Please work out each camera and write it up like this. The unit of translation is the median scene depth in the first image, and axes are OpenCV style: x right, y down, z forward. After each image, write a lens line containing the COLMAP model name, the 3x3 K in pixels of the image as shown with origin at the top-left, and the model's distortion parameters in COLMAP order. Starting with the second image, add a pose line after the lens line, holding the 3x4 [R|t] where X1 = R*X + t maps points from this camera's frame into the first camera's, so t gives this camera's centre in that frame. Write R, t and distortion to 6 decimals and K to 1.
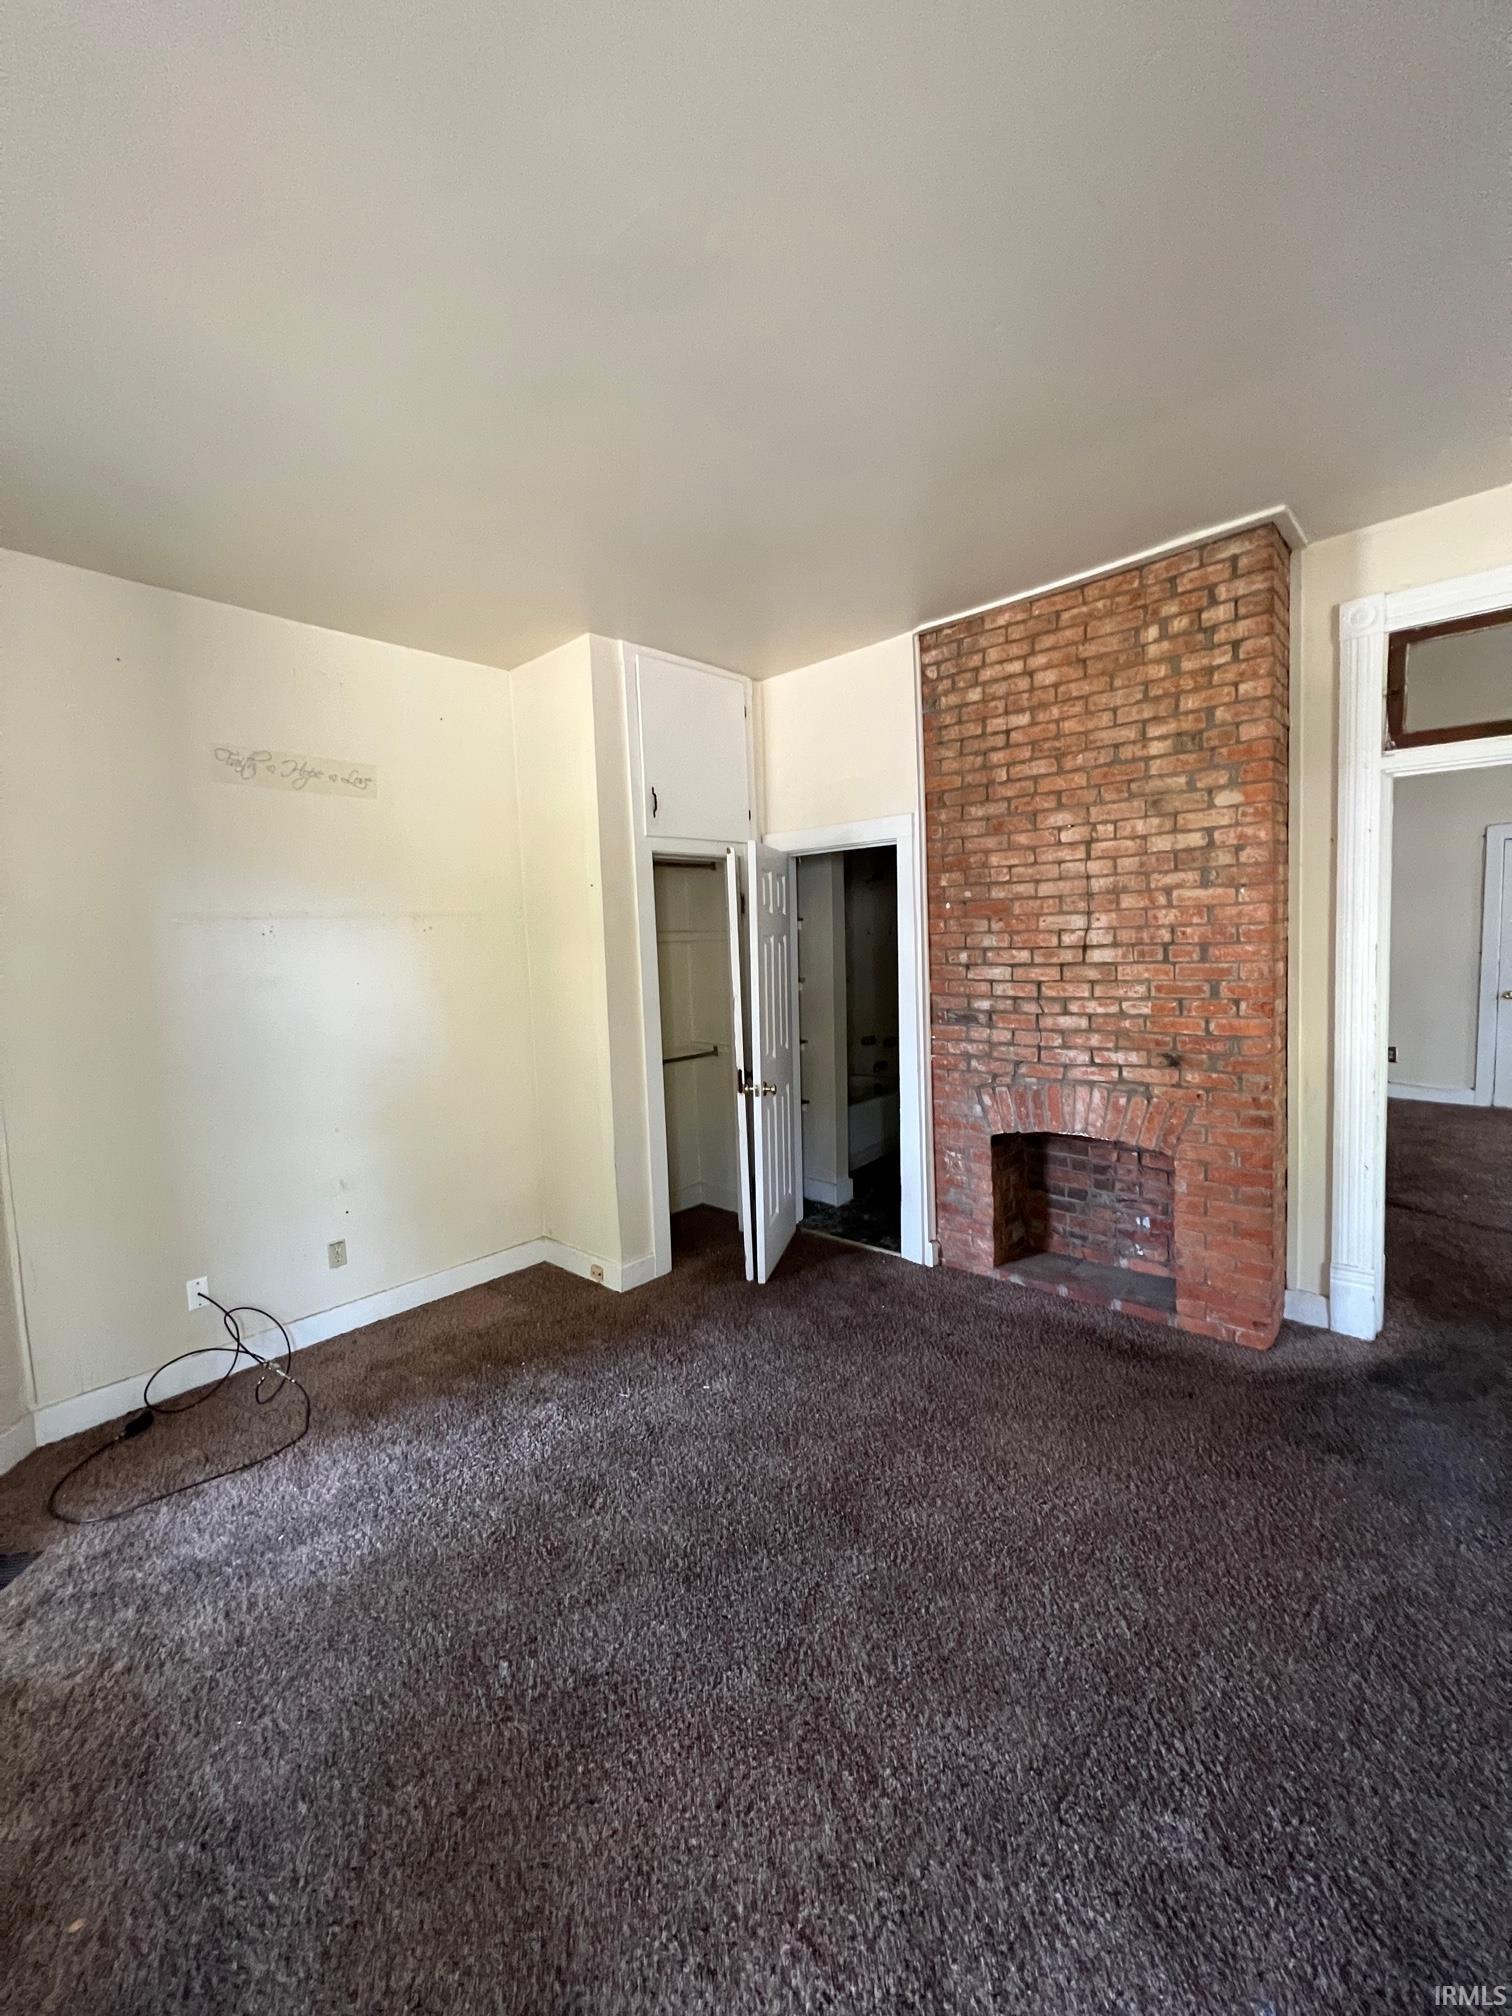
lens RADIAL K [[806.5, 0, 756.0], [0, 806.5, 1008.0], [0, 0, 1]] dist [-0.001536, 0.000231]
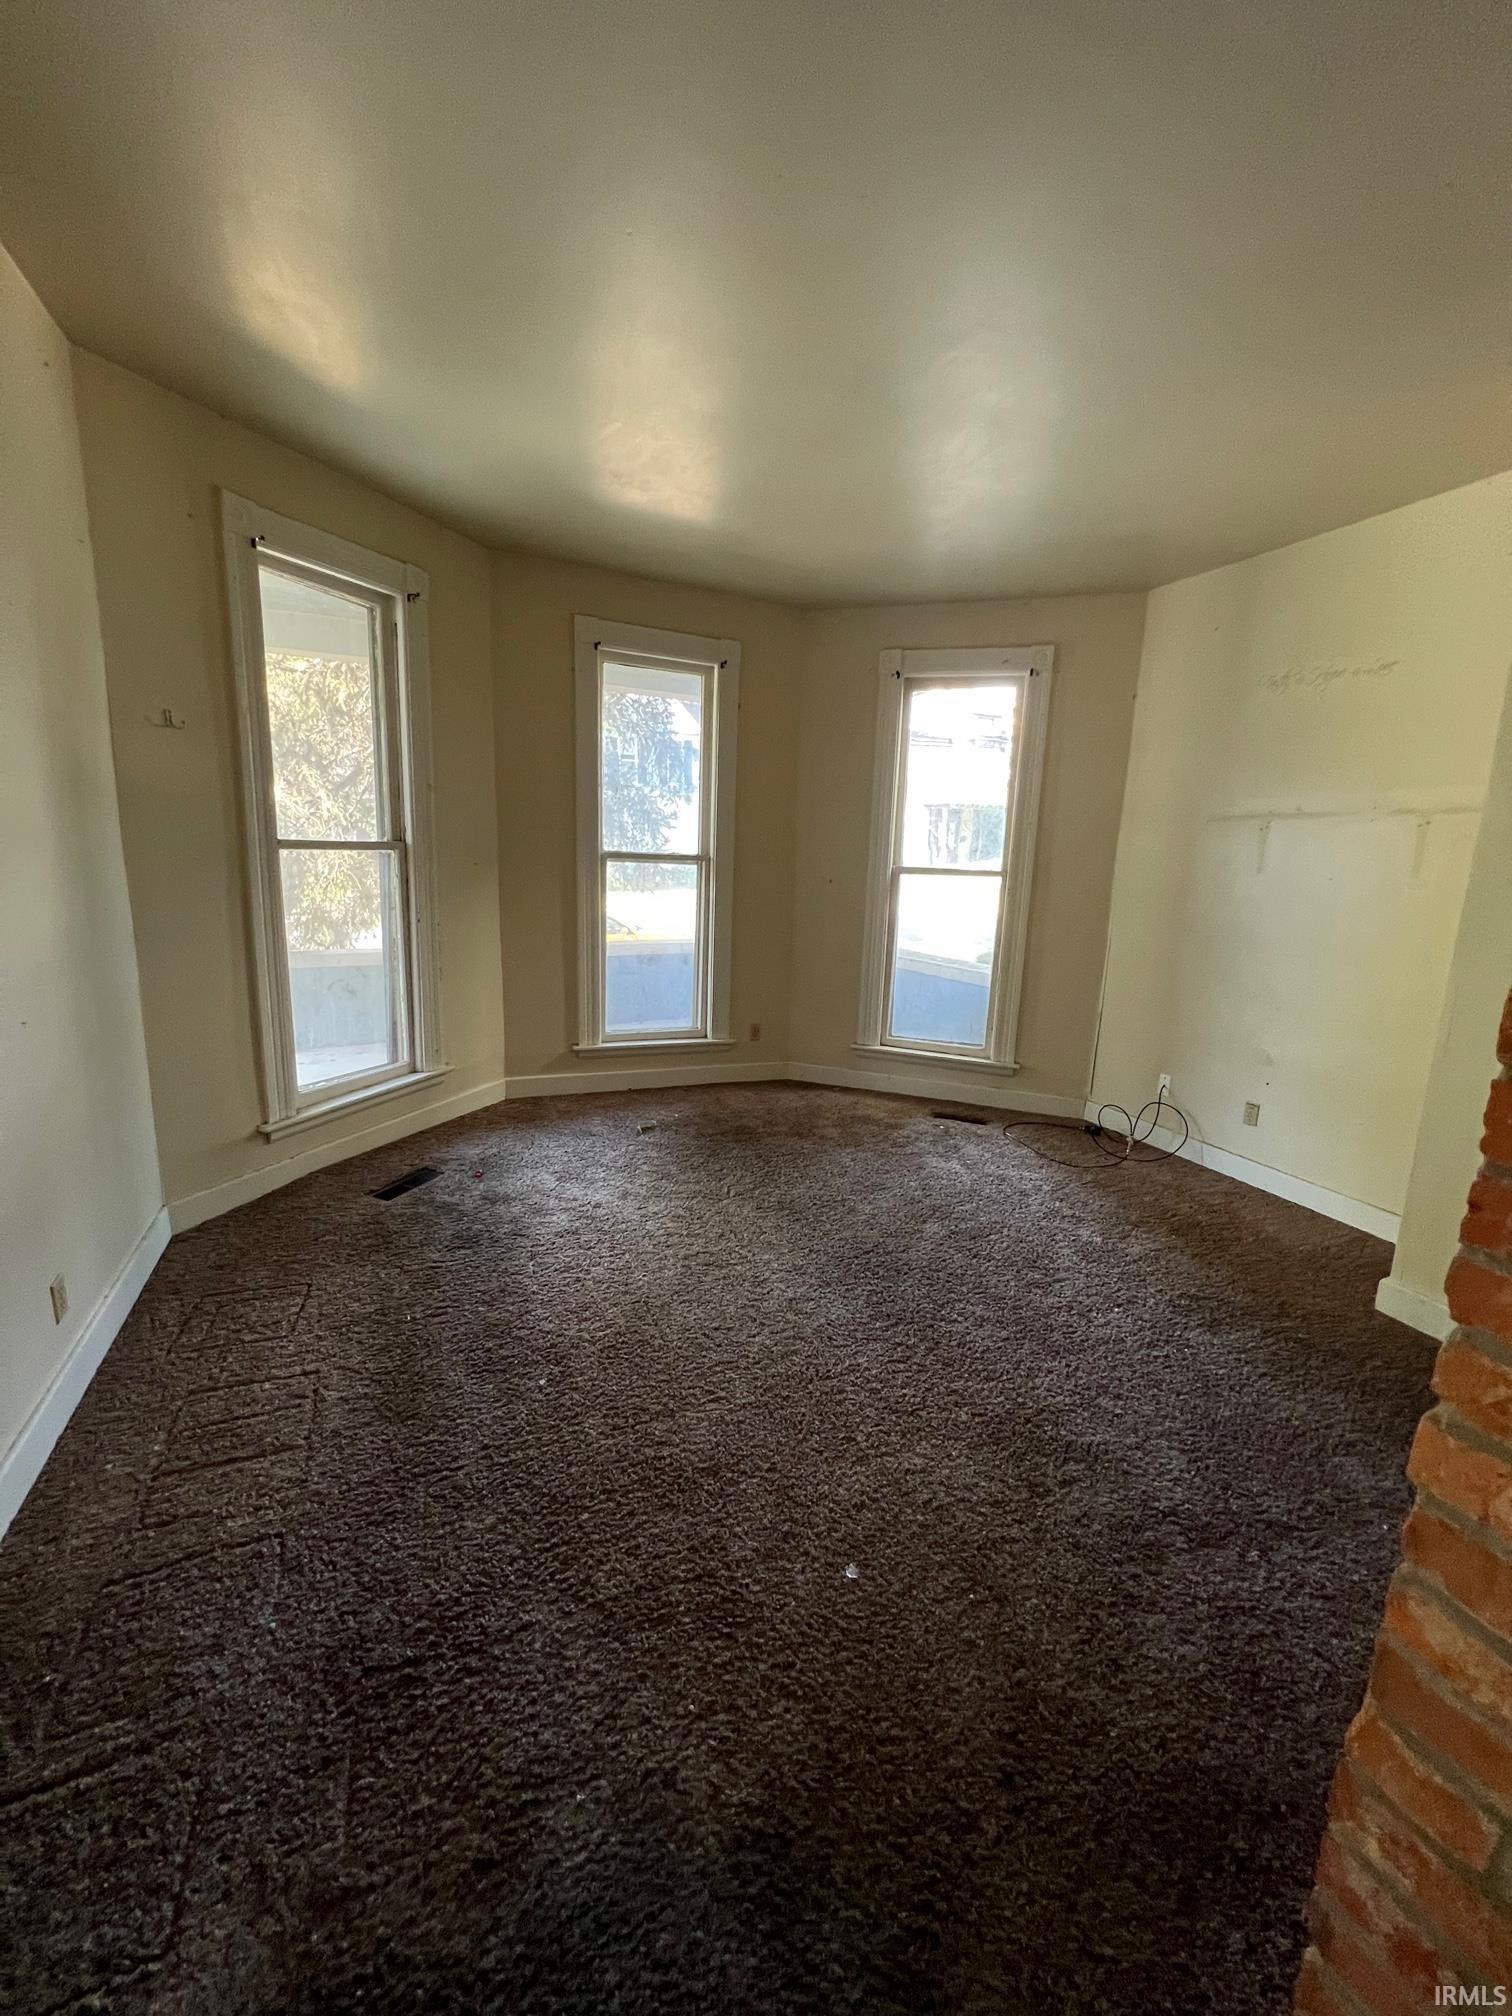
lens RADIAL K [[806.5, 0, 756.0], [0, 806.5, 1008.0], [0, 0, 1]] dist [-0.001536, 0.000231]
pose [[-0.410399, 0.199380, -0.889843, 0.840836], [-0.086401, 0.962914, 0.255601, -0.079805], [0.907804, 0.181782, -0.377953, 0.848079]]
